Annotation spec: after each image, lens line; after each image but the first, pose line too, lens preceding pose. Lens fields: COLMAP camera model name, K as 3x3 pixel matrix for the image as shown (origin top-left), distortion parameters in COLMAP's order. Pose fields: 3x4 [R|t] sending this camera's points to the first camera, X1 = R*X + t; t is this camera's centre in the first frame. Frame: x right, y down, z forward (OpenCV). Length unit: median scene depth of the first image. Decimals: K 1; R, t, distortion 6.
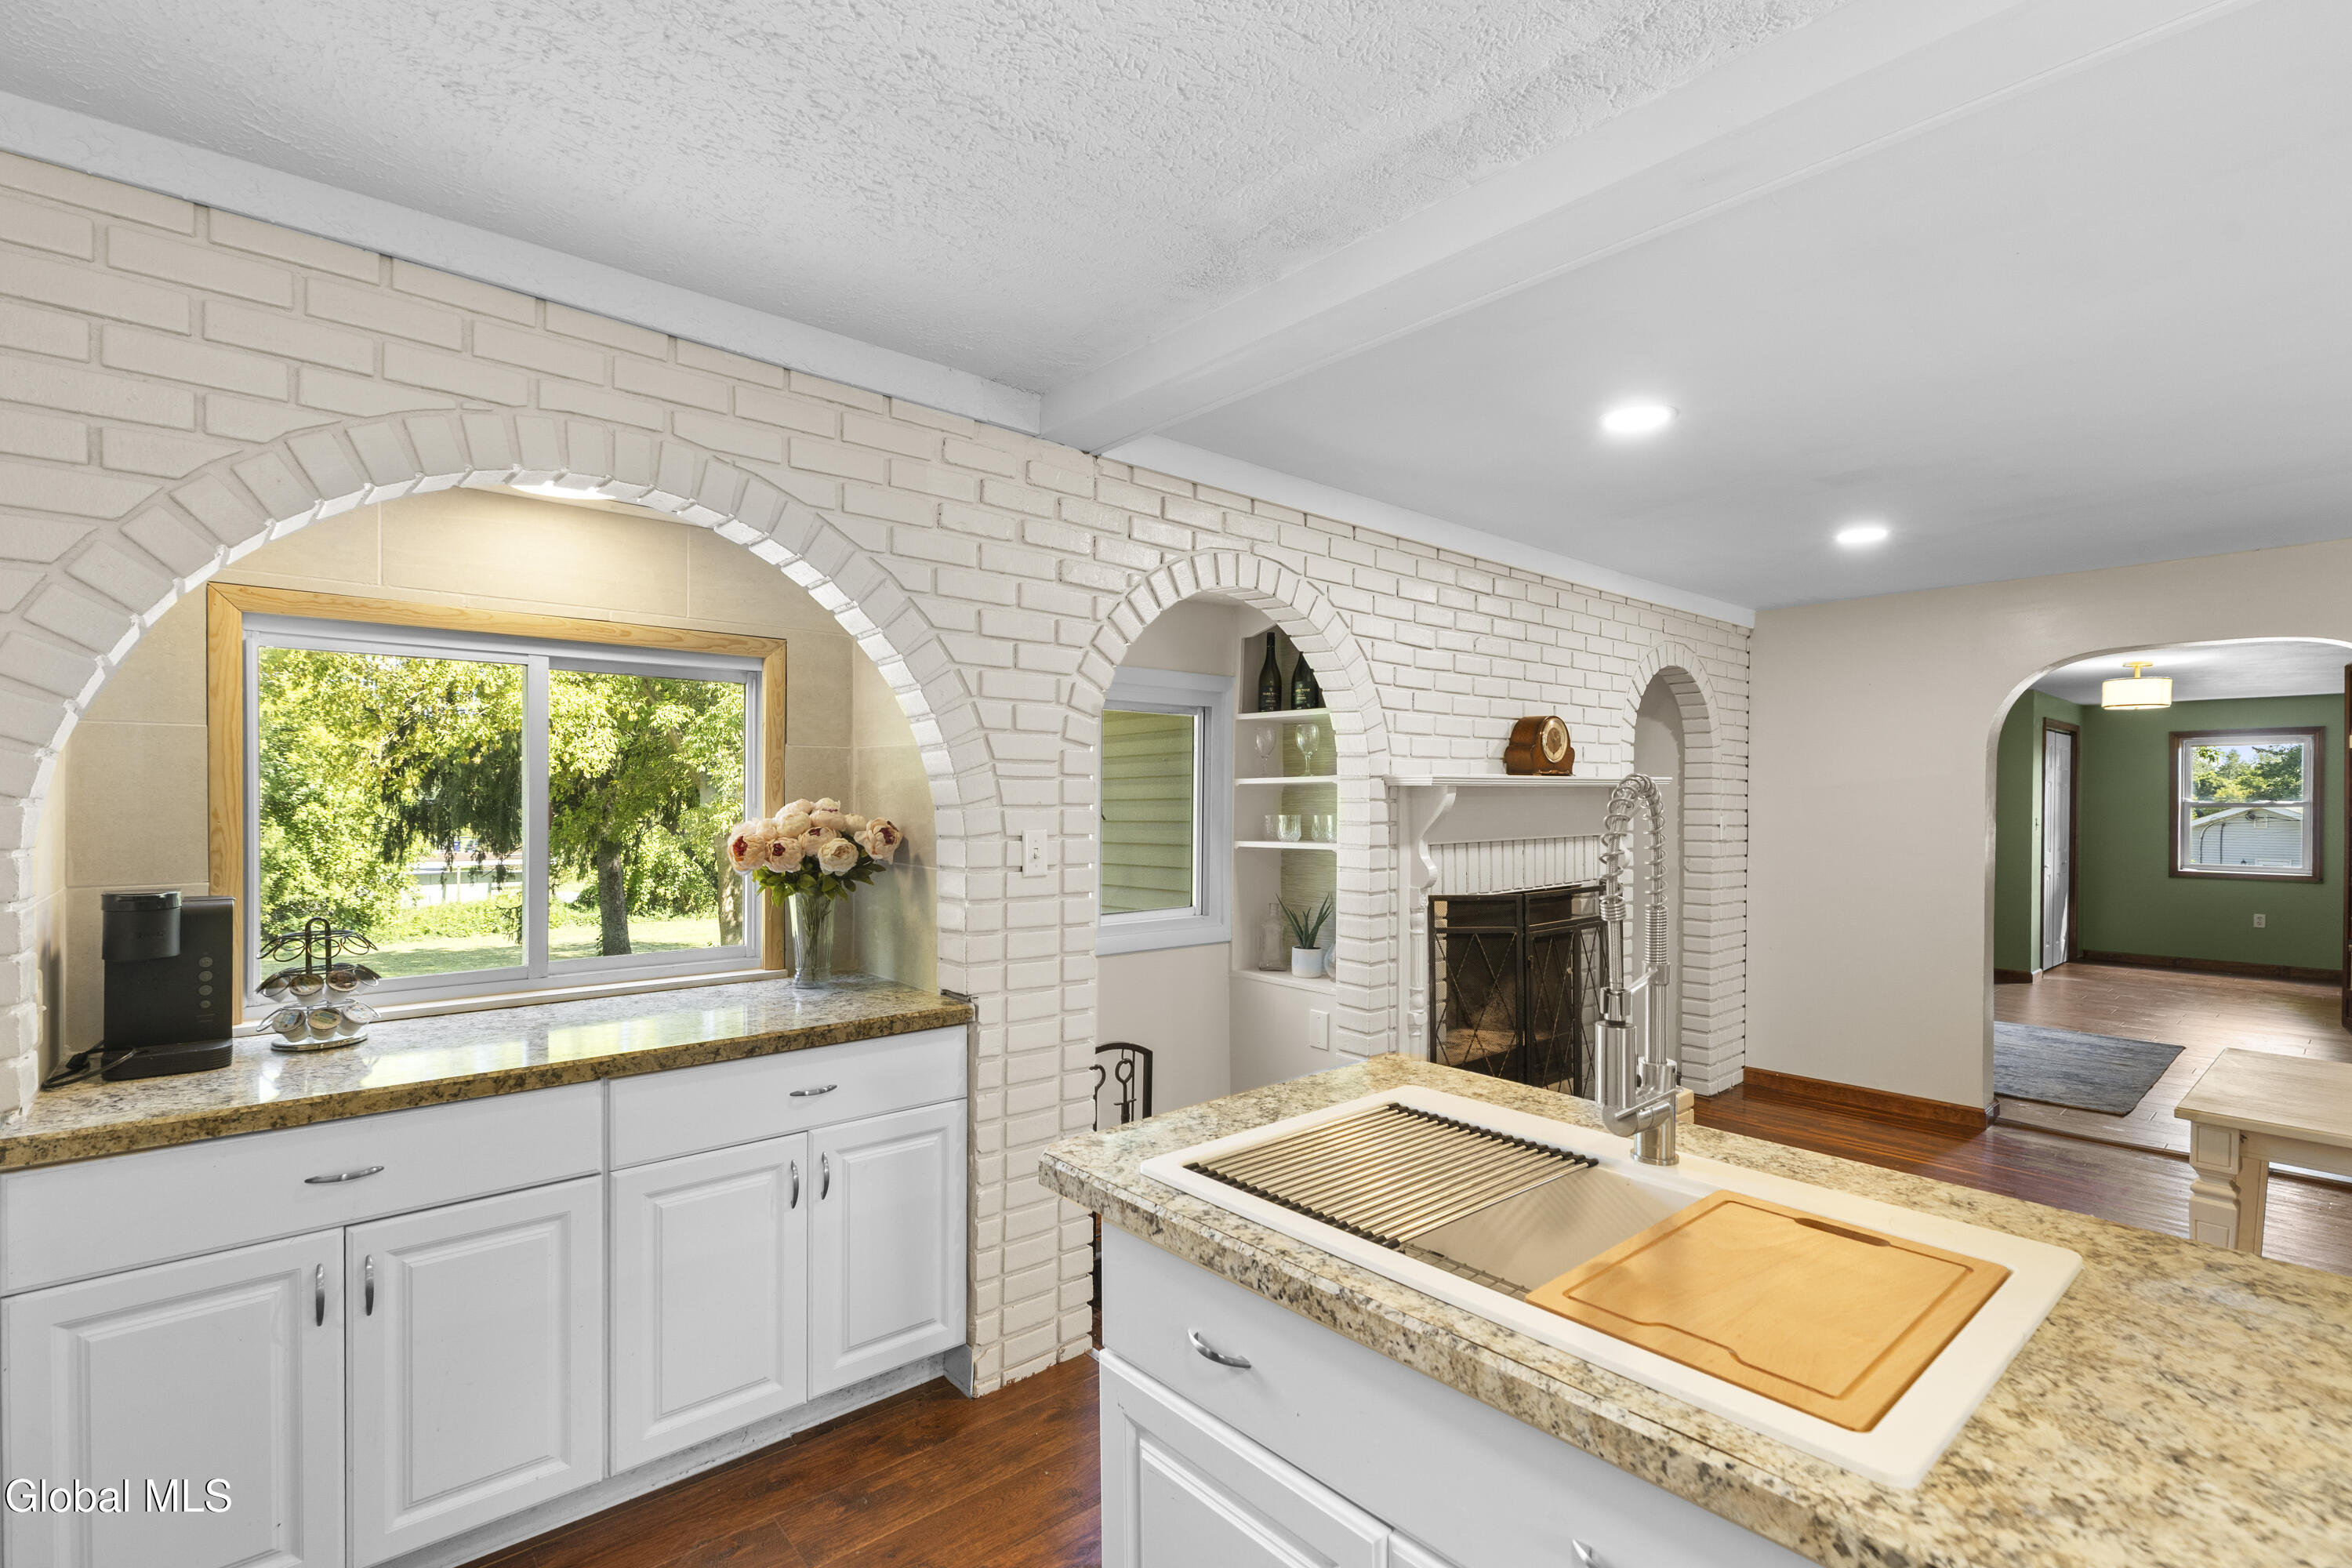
lens RADIAL K [[1074.6, 0, 1183.3], [0, 1074.6, 809.9], [0, 0, 1]] dist [0.004728, 0.000620]
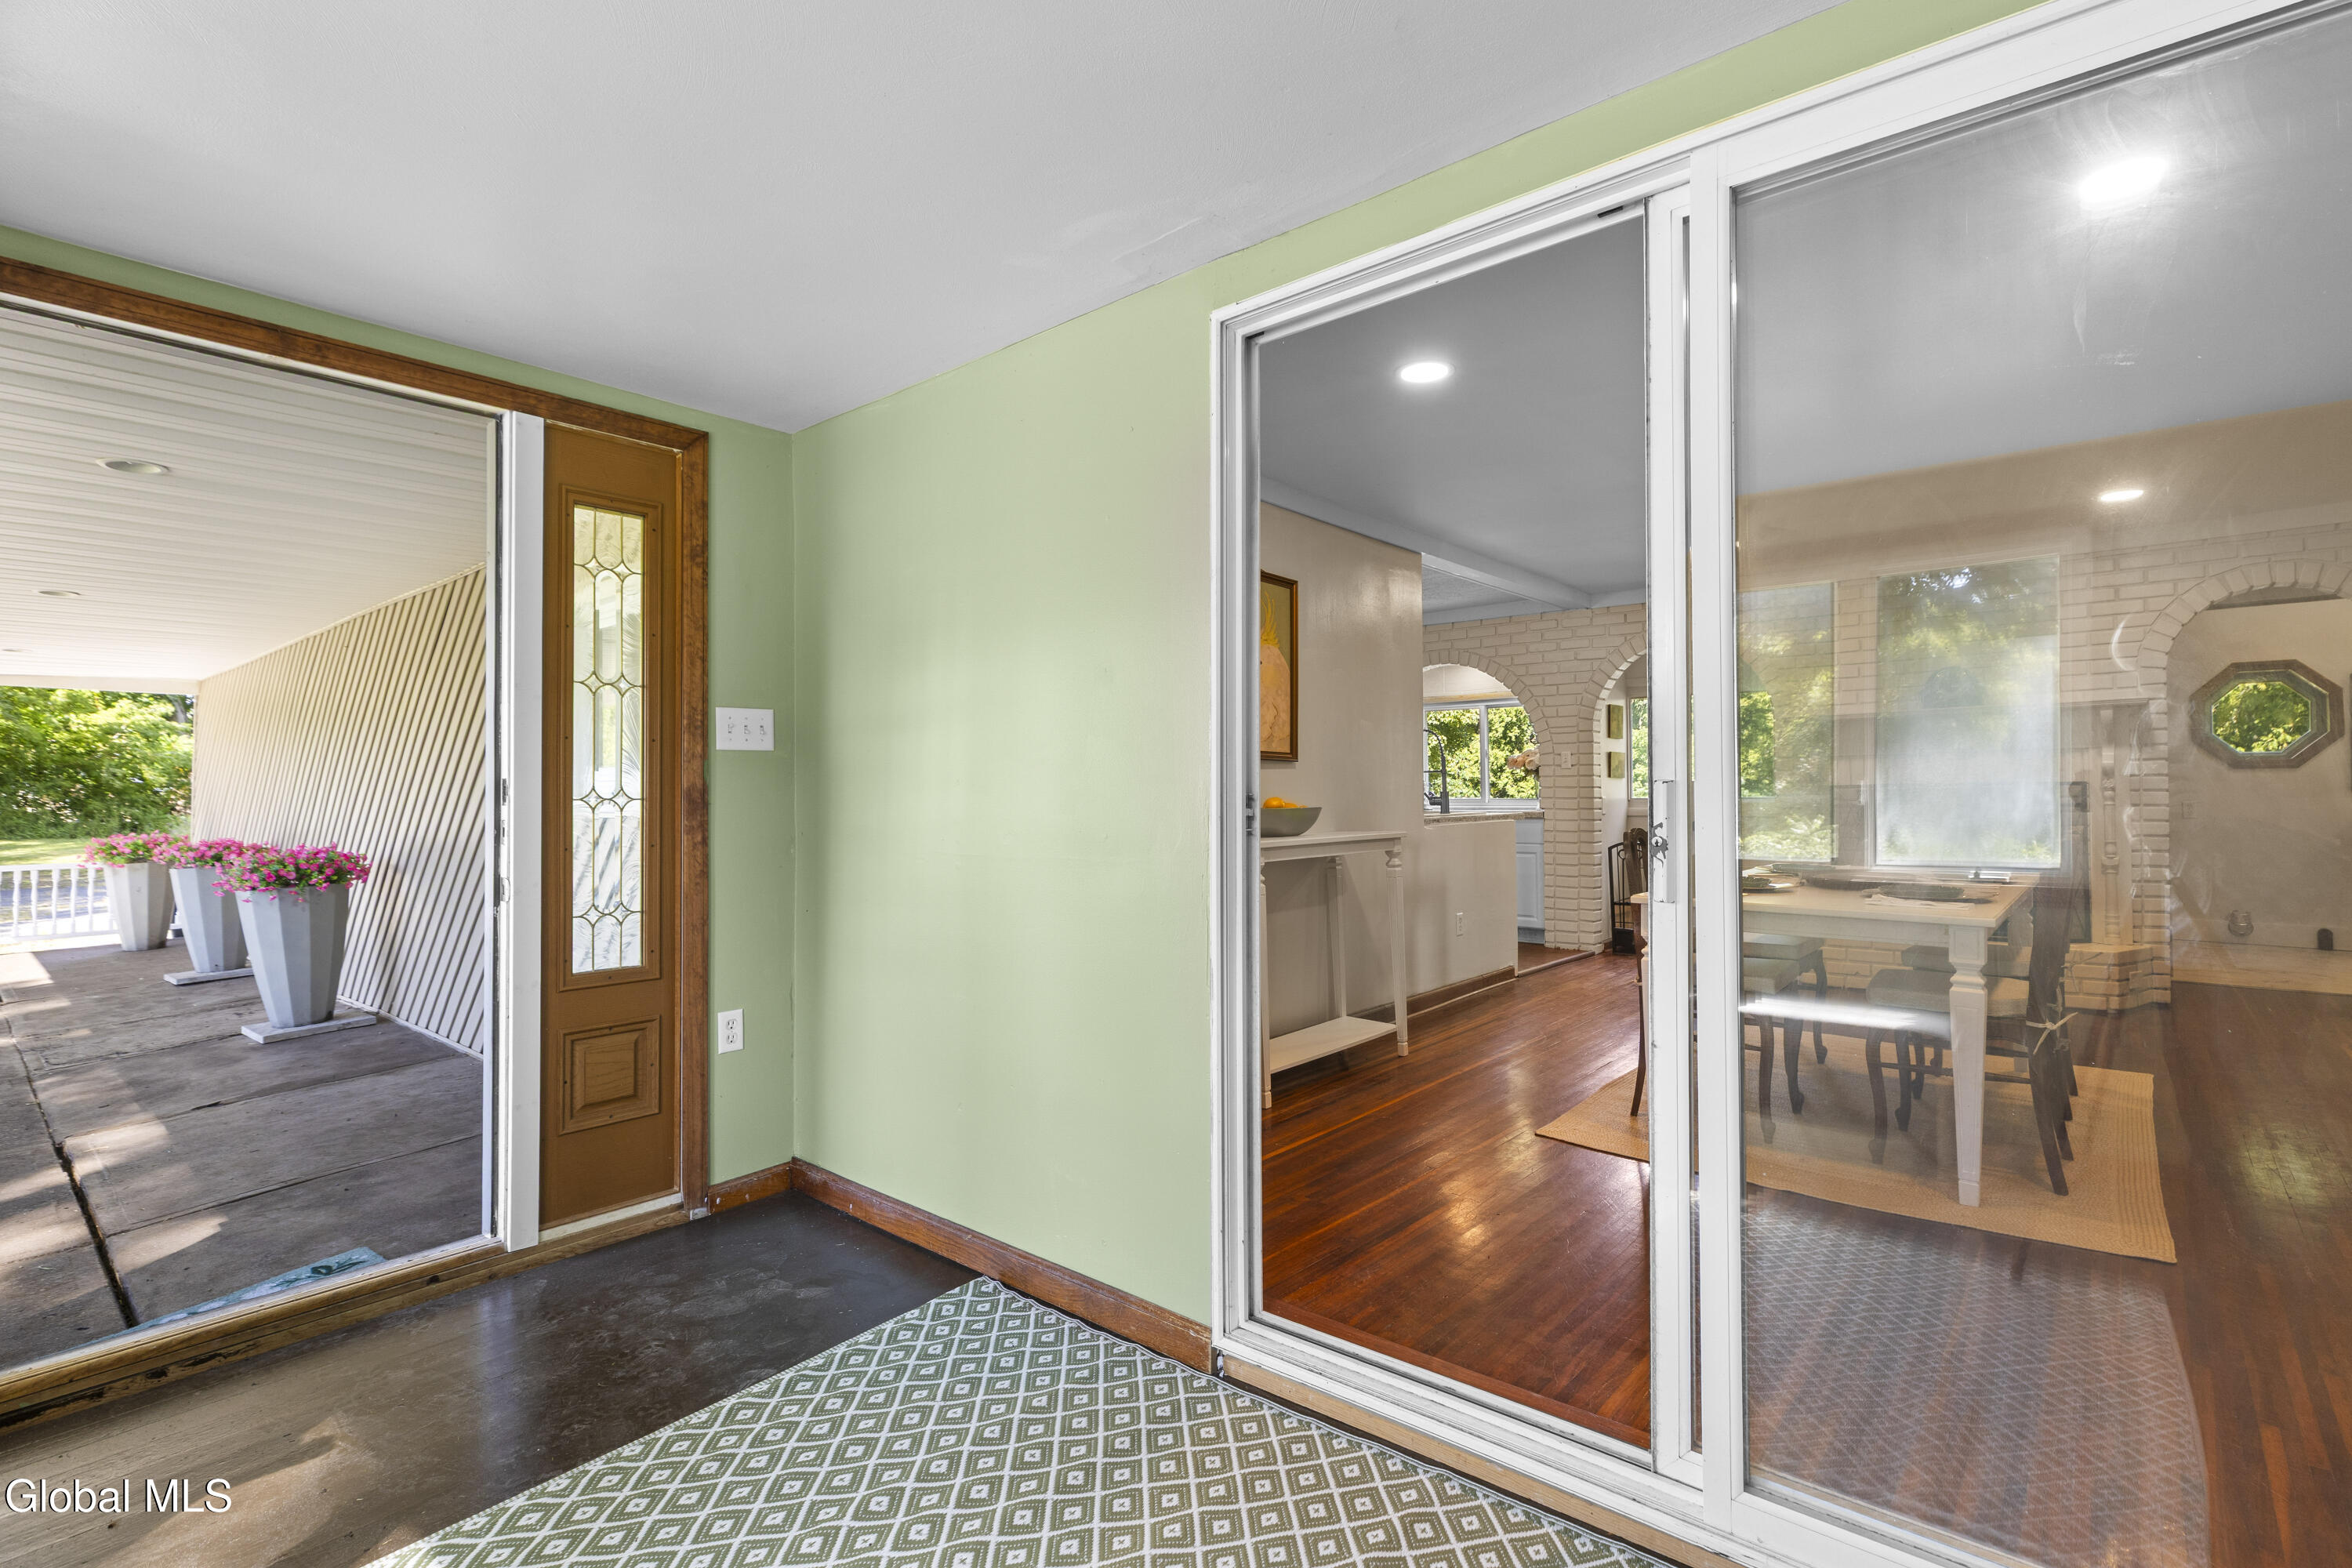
lens RADIAL K [[1074.6, 0, 1180.5], [0, 1074.6, 788.5], [0, 0, 1]] dist [0.004728, 0.000620]
pose [[0.138772, -0.008155, -0.990291, 2.452107], [0.001070, 0.999967, -0.008084, 0.134061], [0.990324, 0.000063, 0.138776, -0.367268]]
